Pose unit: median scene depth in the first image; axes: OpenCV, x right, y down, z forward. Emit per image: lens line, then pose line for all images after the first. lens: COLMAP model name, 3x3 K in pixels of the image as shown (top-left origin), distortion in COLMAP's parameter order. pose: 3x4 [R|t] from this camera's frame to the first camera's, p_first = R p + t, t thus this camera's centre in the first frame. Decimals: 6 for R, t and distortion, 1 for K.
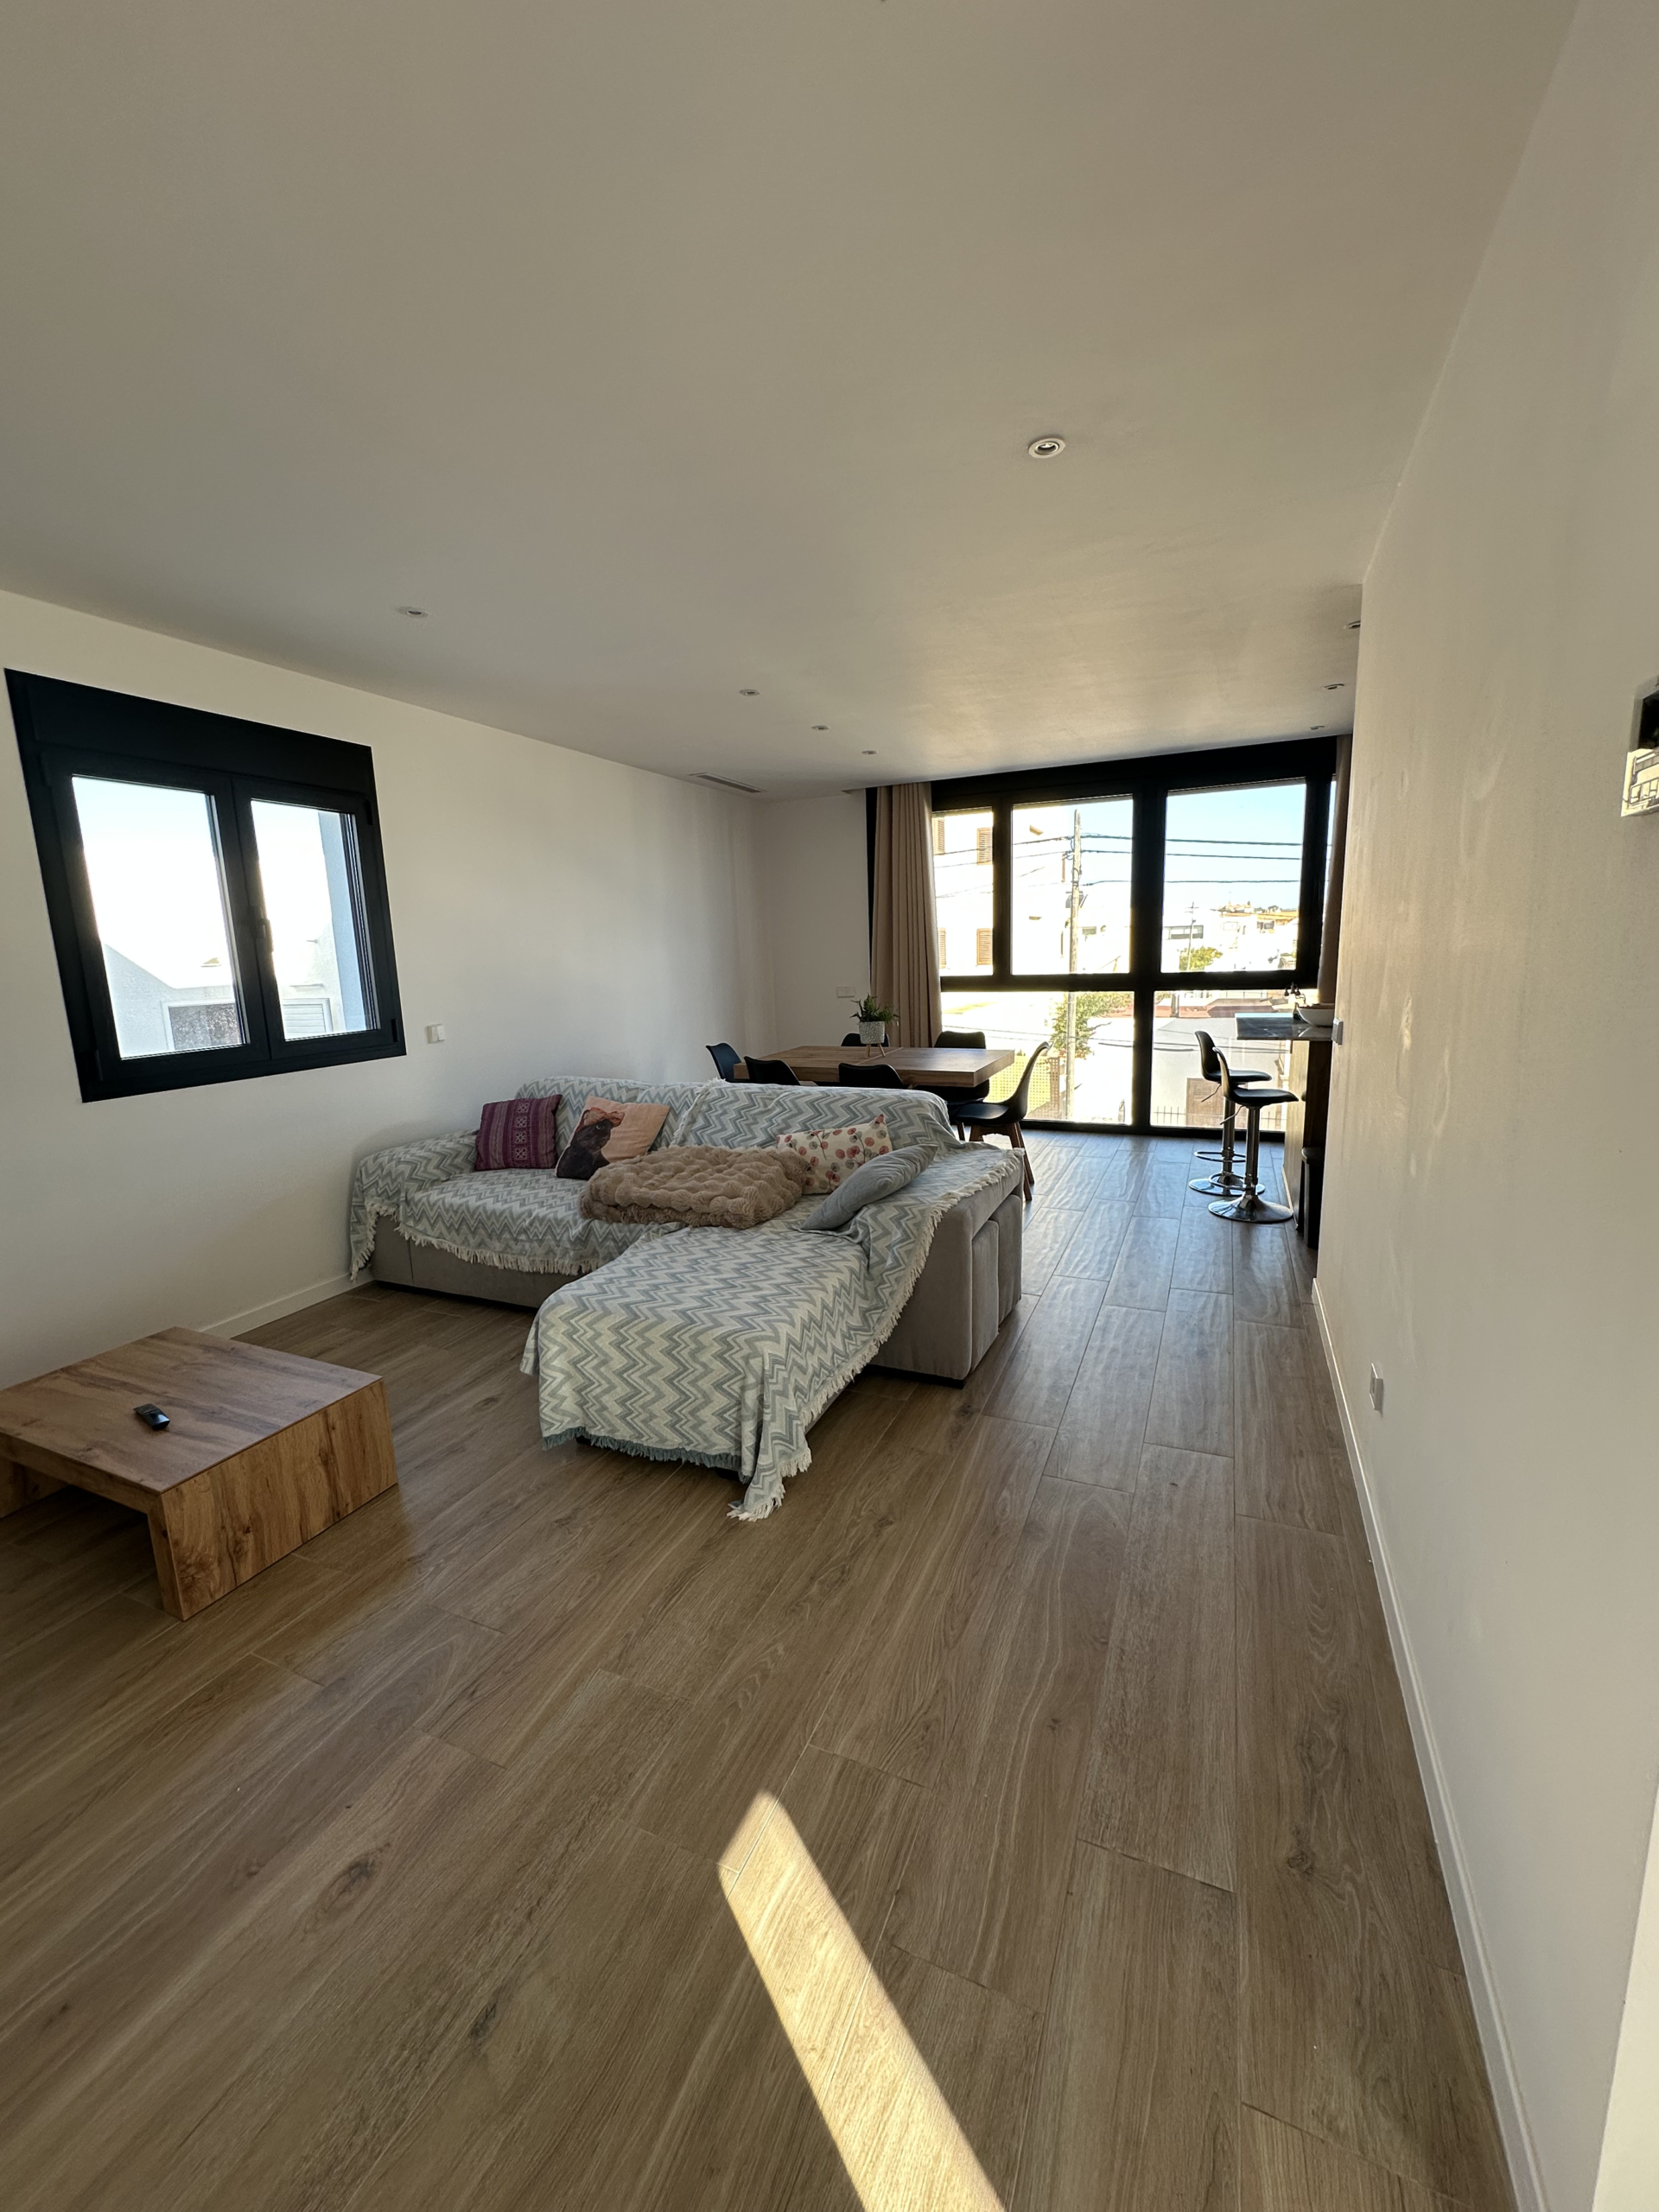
lens RADIAL K [[885.5, 0, 833.3], [0, 885.5, 1110.1], [0, 0, 1]] dist [-0.002462, 0.000475]
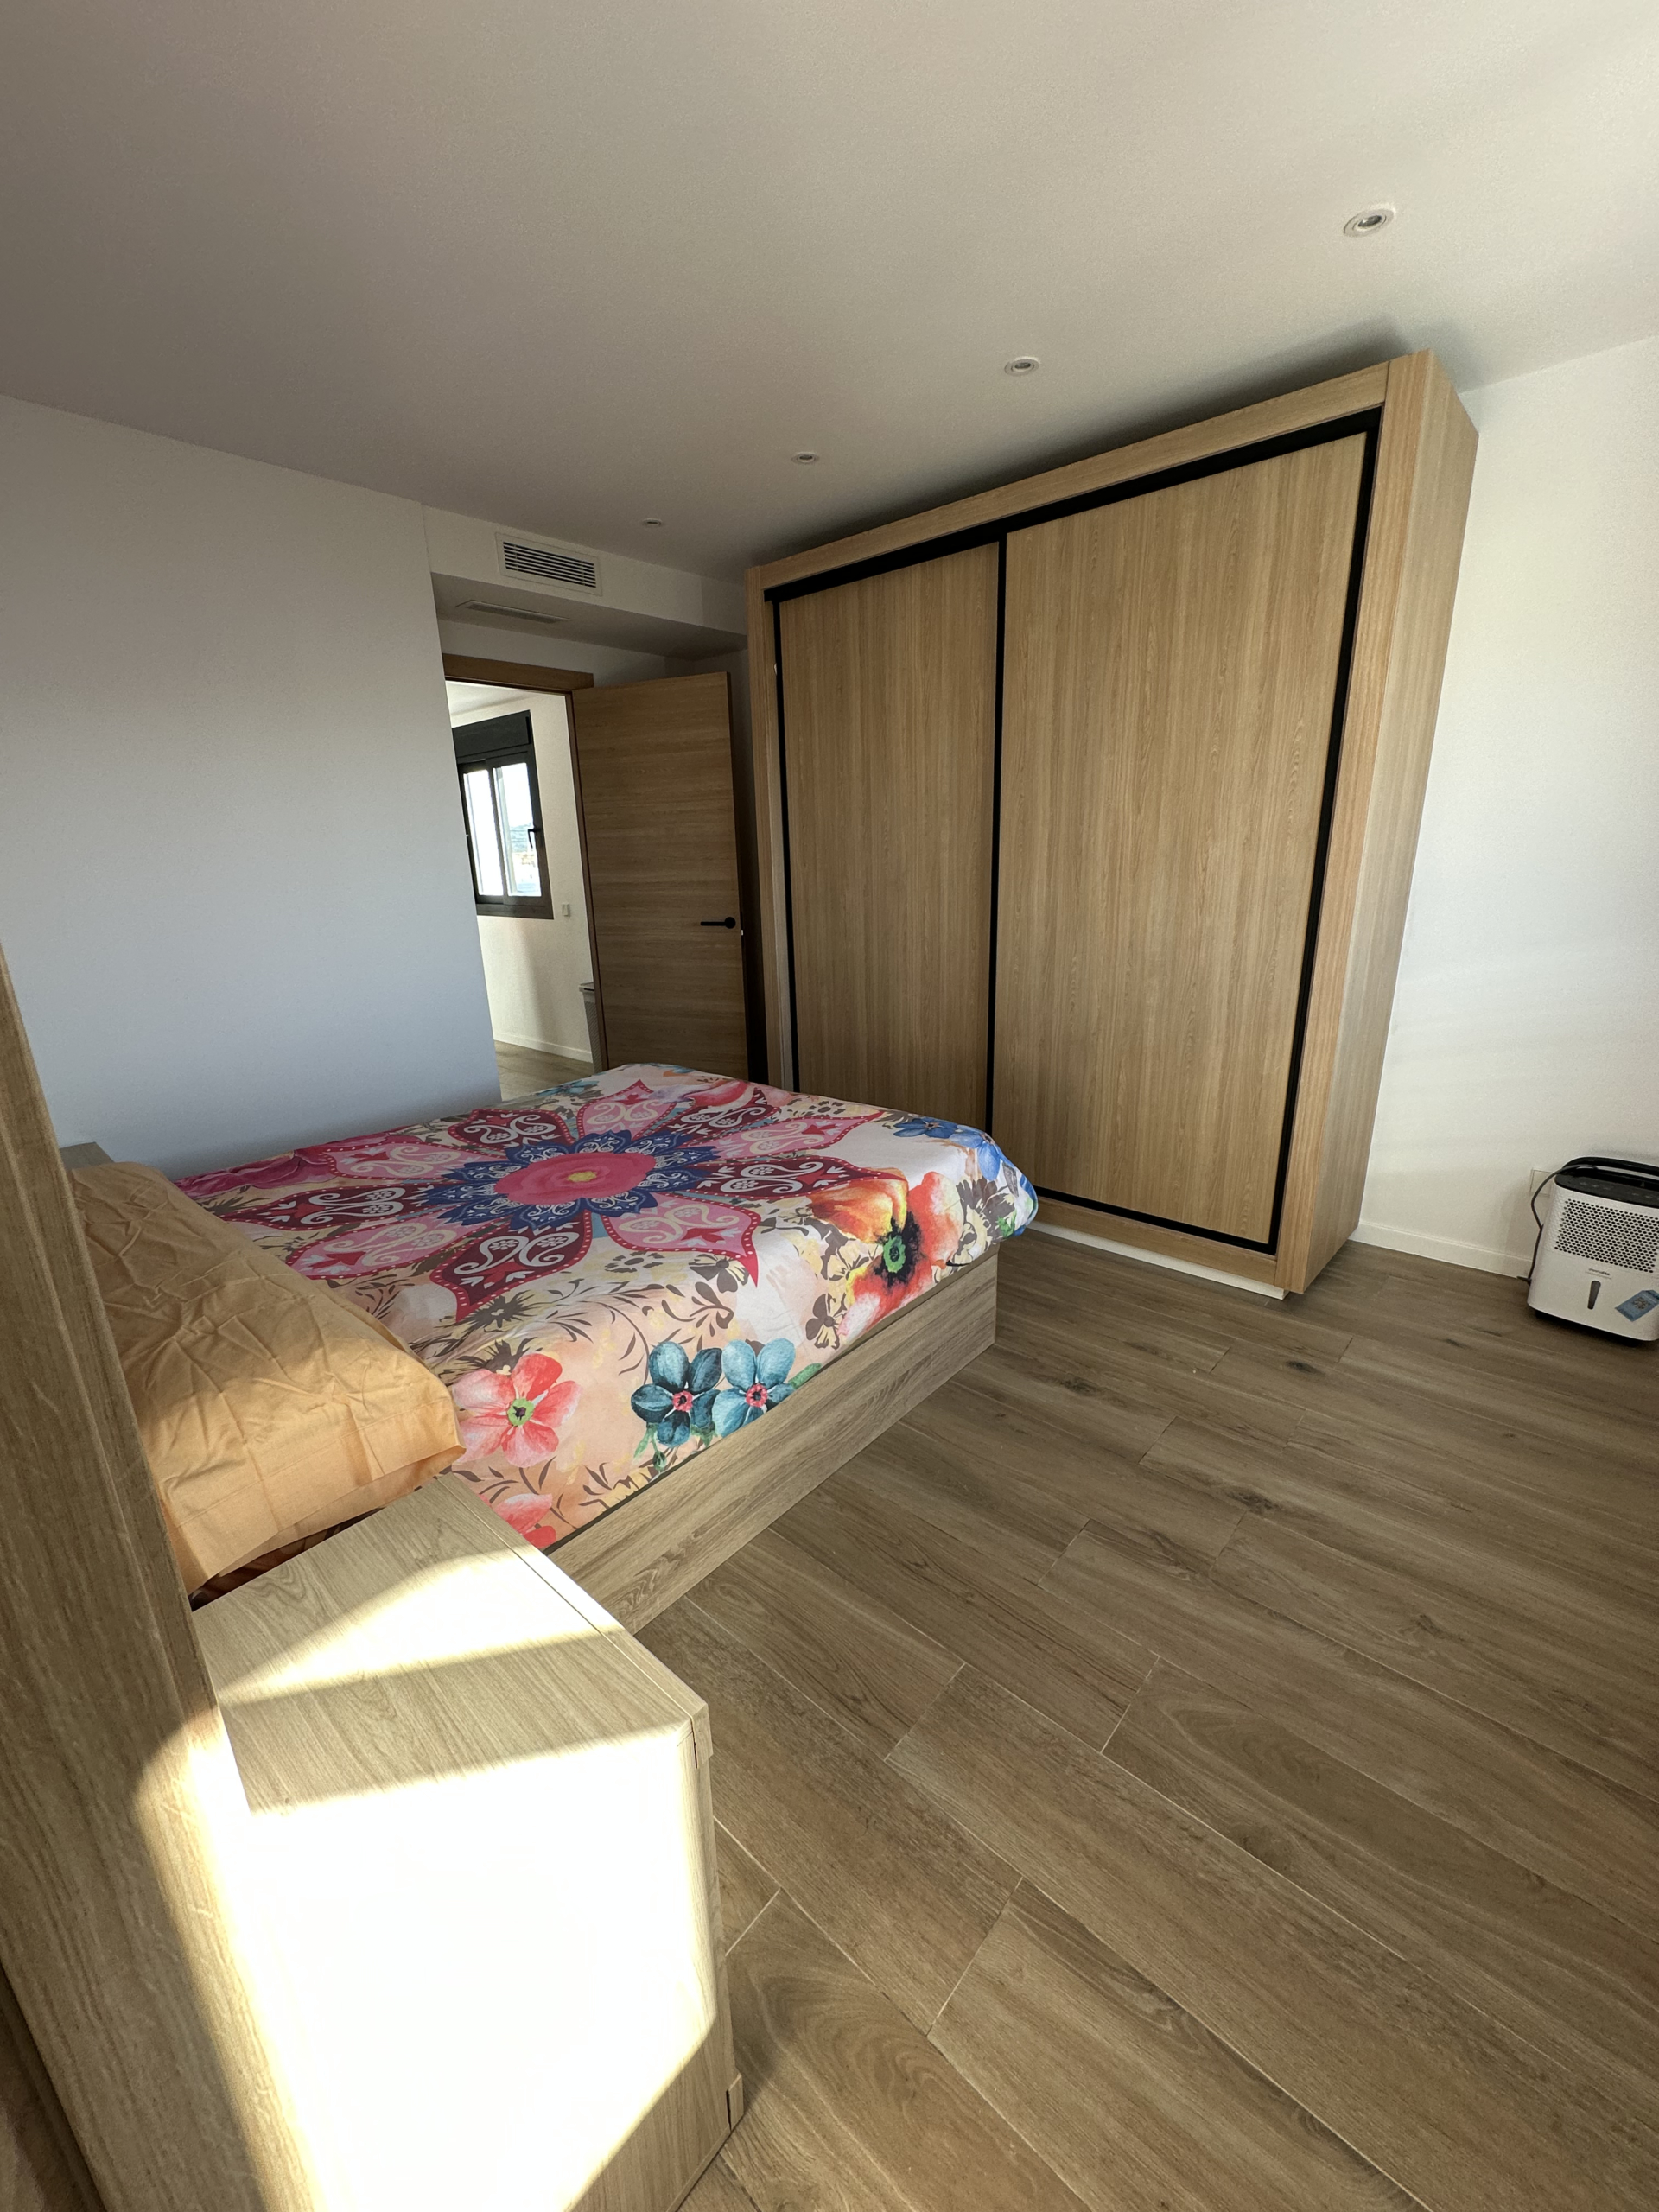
lens RADIAL K [[885.5, 0, 823.4], [0, 885.5, 1098.4], [0, 0, 1]] dist [-0.002462, 0.000475]
pose [[0.312679, -0.251199, 0.916041, -0.545472], [0.181609, 0.962416, 0.201926, -0.071351], [-0.932336, 0.103223, 0.346547, 0.450616]]
